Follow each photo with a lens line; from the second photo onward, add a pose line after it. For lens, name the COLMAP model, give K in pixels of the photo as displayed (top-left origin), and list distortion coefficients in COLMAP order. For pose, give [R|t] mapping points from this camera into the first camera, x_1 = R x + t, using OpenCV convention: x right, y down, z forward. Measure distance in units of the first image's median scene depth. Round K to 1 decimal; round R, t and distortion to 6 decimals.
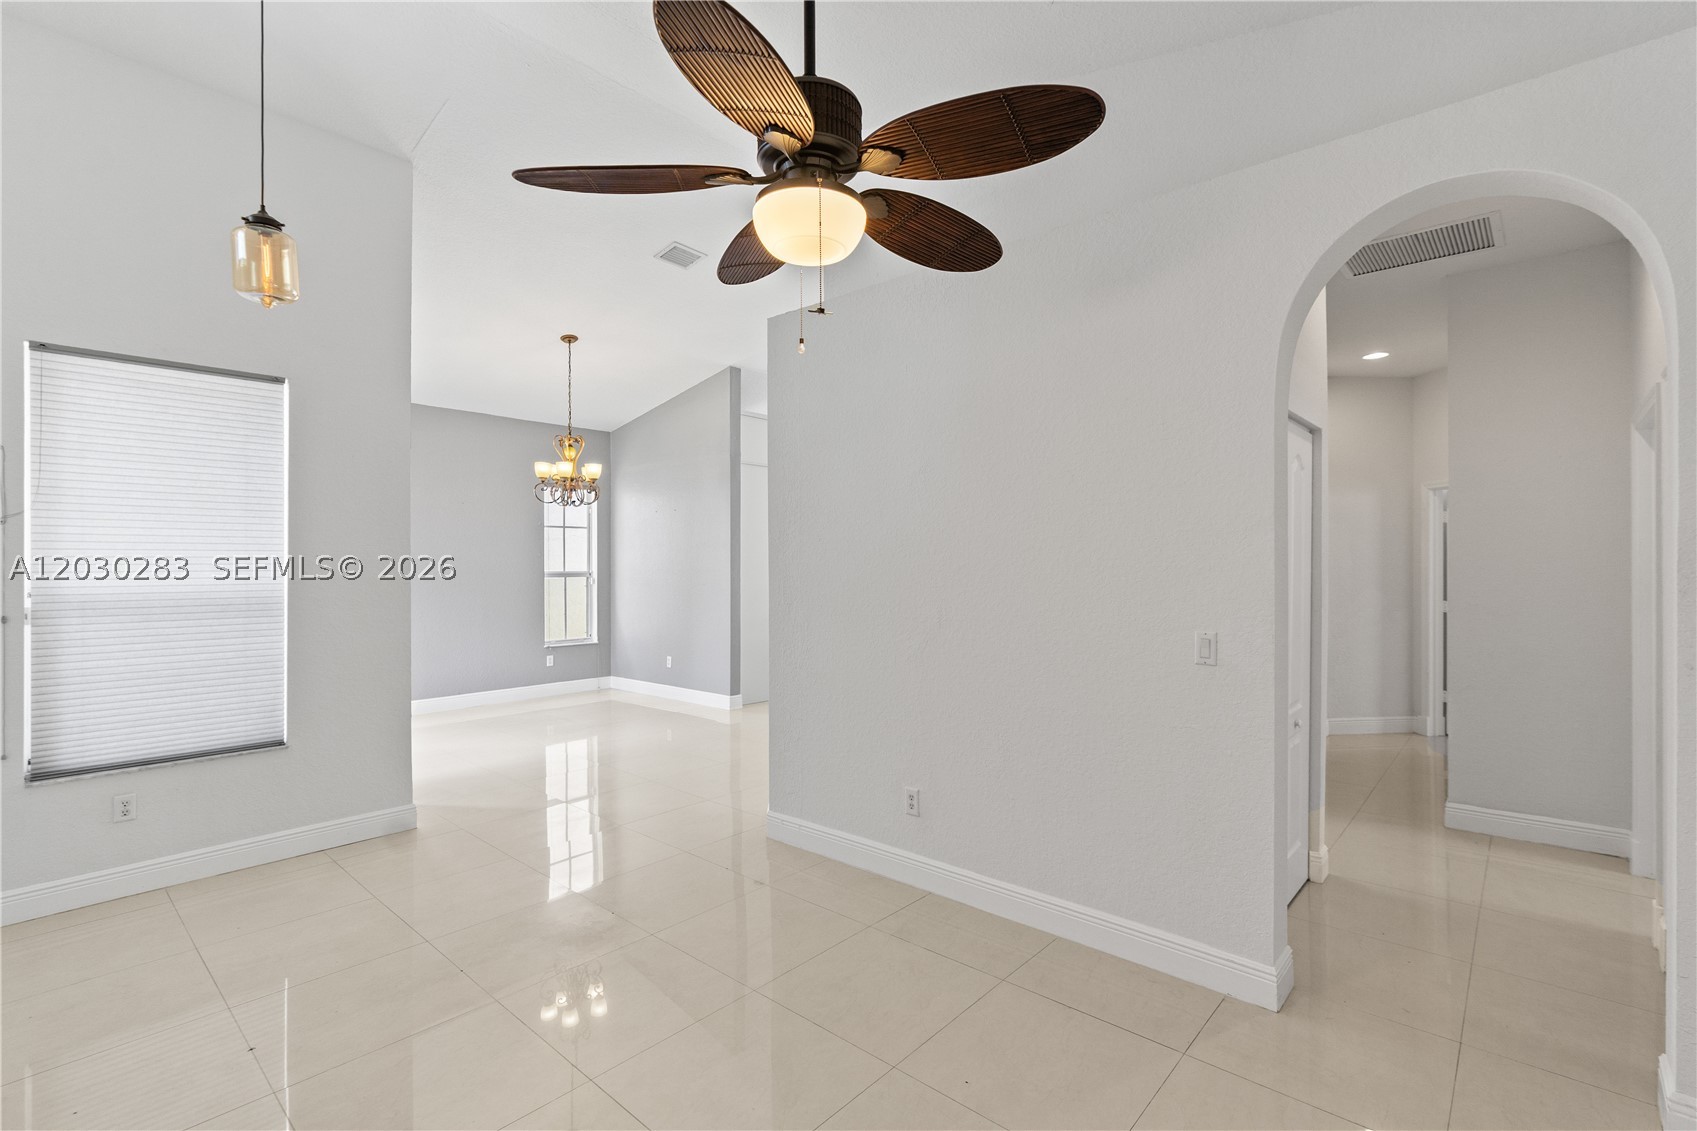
lens RADIAL K [[769.0, 0, 843.7], [0, 769.0, 560.5], [0, 0, 1]] dist [-0.009088, 0.005230]
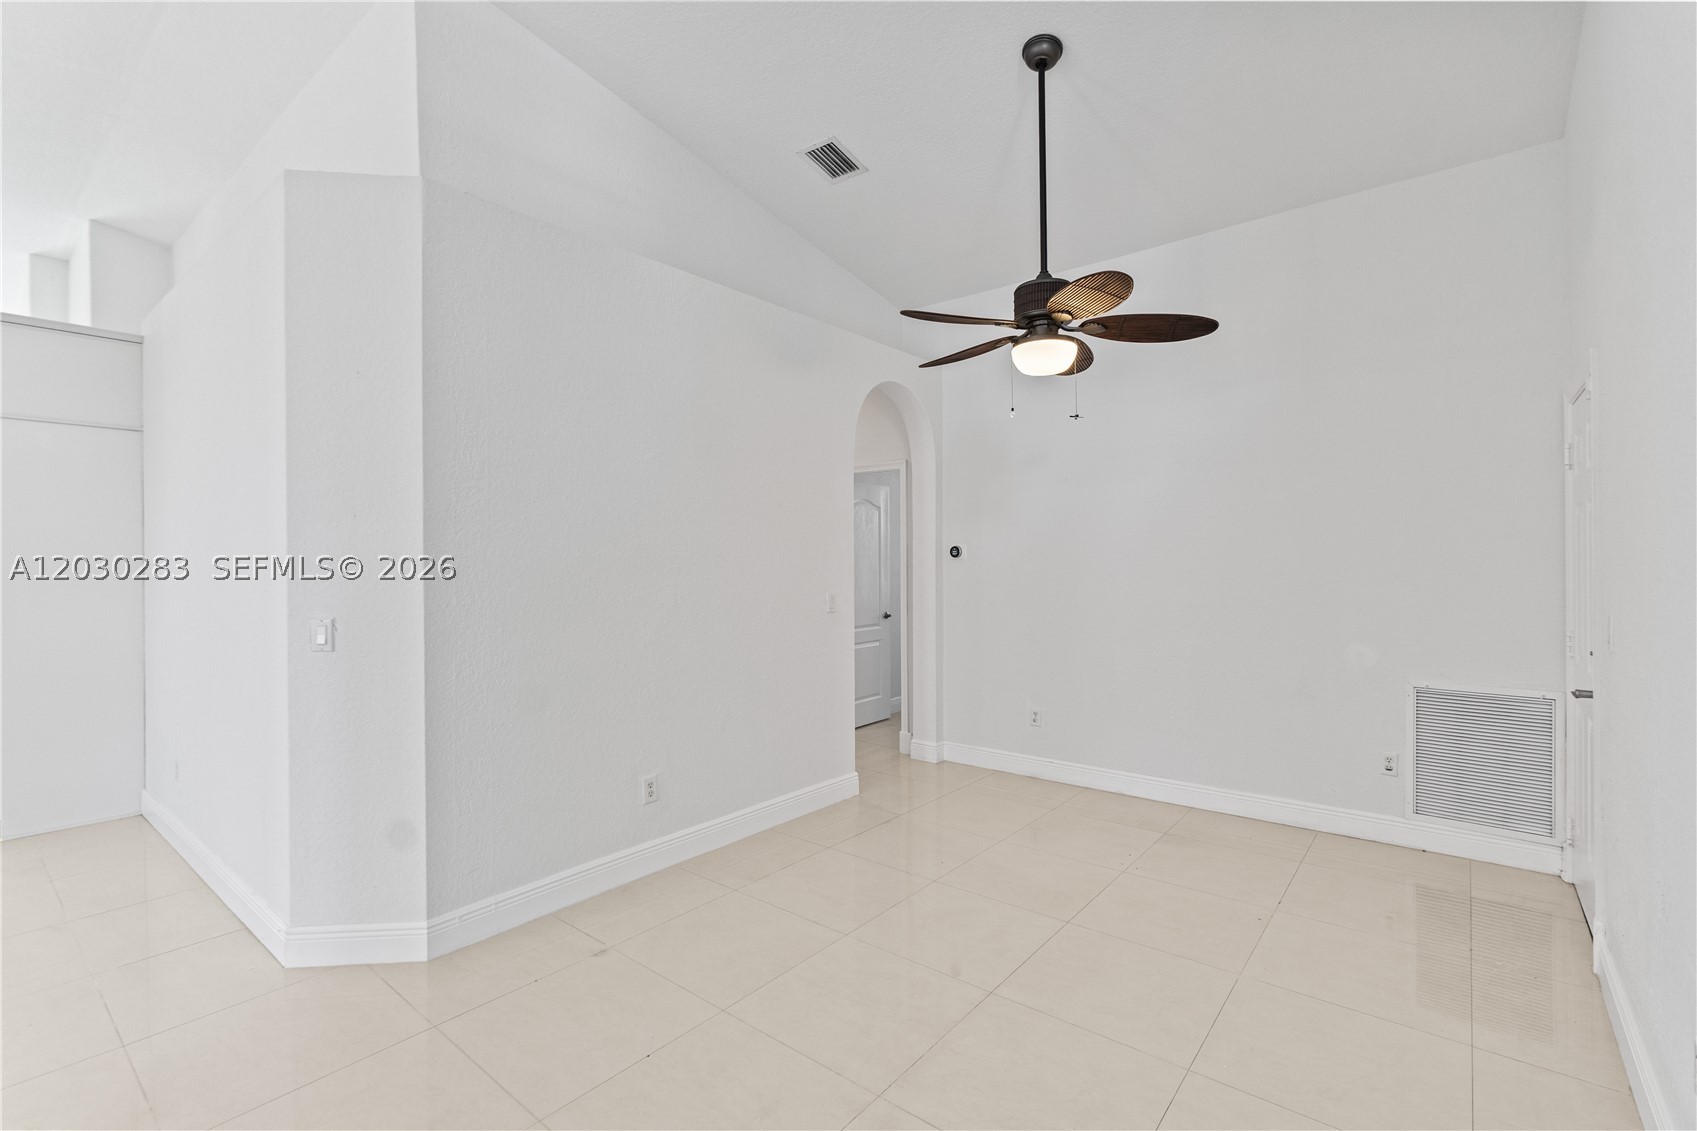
lens RADIAL K [[769.0, 0, 843.7], [0, 769.0, 560.5], [0, 0, 1]] dist [-0.009088, 0.005230]
pose [[-0.044121, 0.000558, 0.999026, -0.922232], [0.000936, 0.999999, -0.000517, 0.017610], [-0.999026, 0.000912, -0.044122, 0.796294]]
